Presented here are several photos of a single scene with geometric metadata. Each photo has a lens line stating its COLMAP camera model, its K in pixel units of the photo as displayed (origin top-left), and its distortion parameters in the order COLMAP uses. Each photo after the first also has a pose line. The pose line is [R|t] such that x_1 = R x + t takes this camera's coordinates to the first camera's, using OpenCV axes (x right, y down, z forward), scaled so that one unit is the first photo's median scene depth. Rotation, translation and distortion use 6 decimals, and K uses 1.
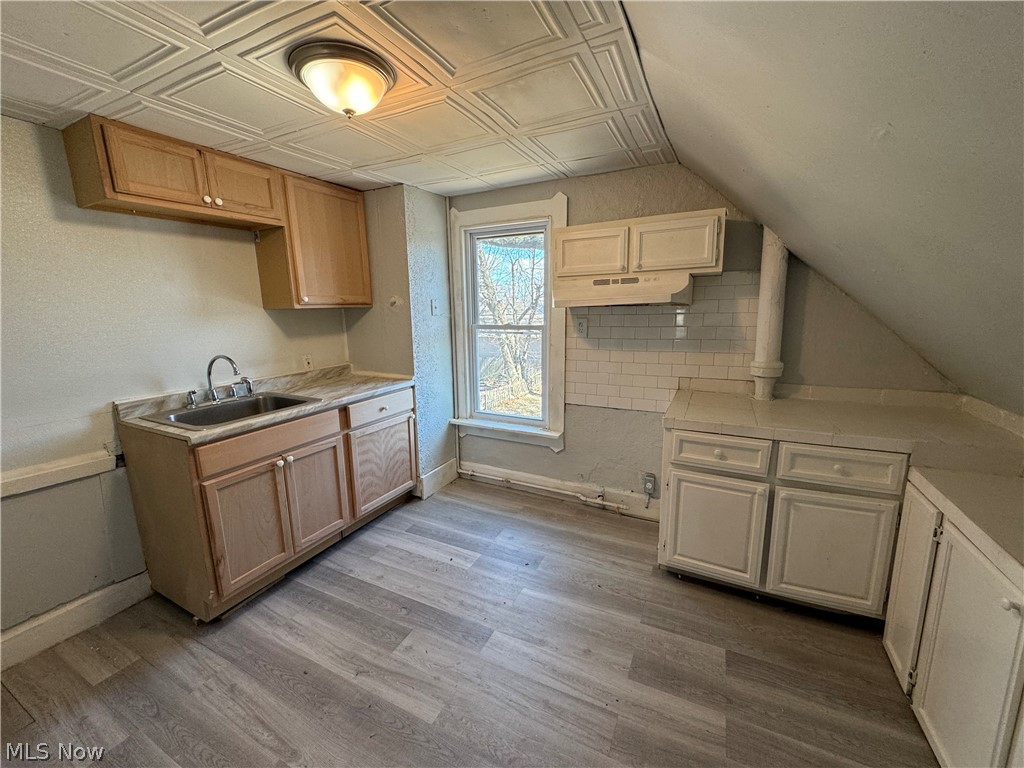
lens RADIAL K [[407.5, 0, 510.8], [0, 407.5, 384.2], [0, 0, 1]] dist [-0.002696, -0.000602]
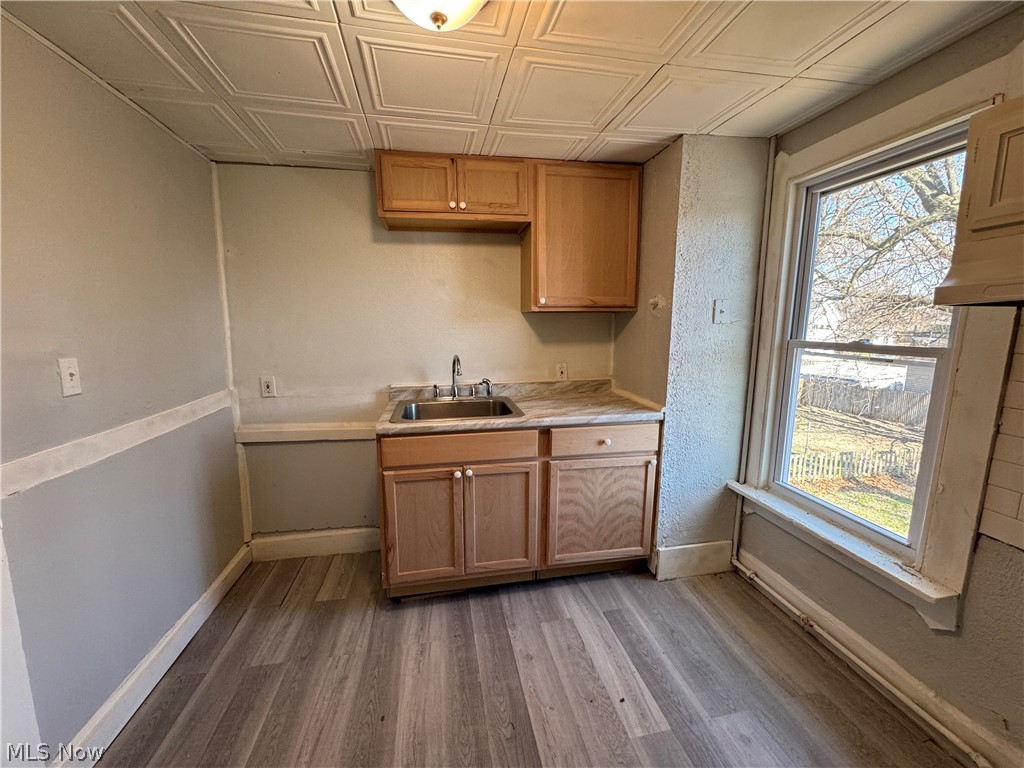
lens RADIAL K [[407.5, 0, 511.3], [0, 407.5, 384.1], [0, 0, 1]] dist [-0.002696, -0.000602]
pose [[0.611892, 0.133279, -0.779631, 0.187685], [-0.155908, 0.986685, 0.046311, -0.064473], [0.775423, 0.093213, 0.624525, 0.442017]]
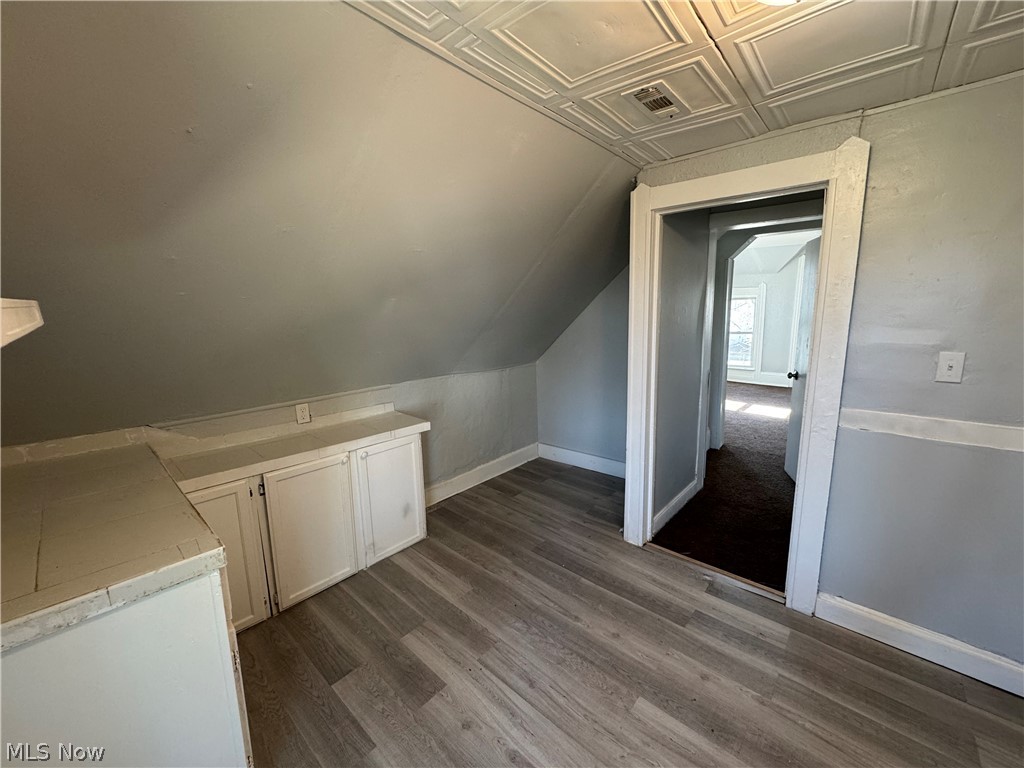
lens RADIAL K [[407.5, 0, 512.2], [0, 407.5, 384.6], [0, 0, 1]] dist [-0.002696, -0.000602]
pose [[-0.964248, -0.010689, 0.264786, -0.092602], [0.082533, 0.937378, 0.338396, -0.219865], [-0.251822, 0.348151, -0.902982, 1.138329]]
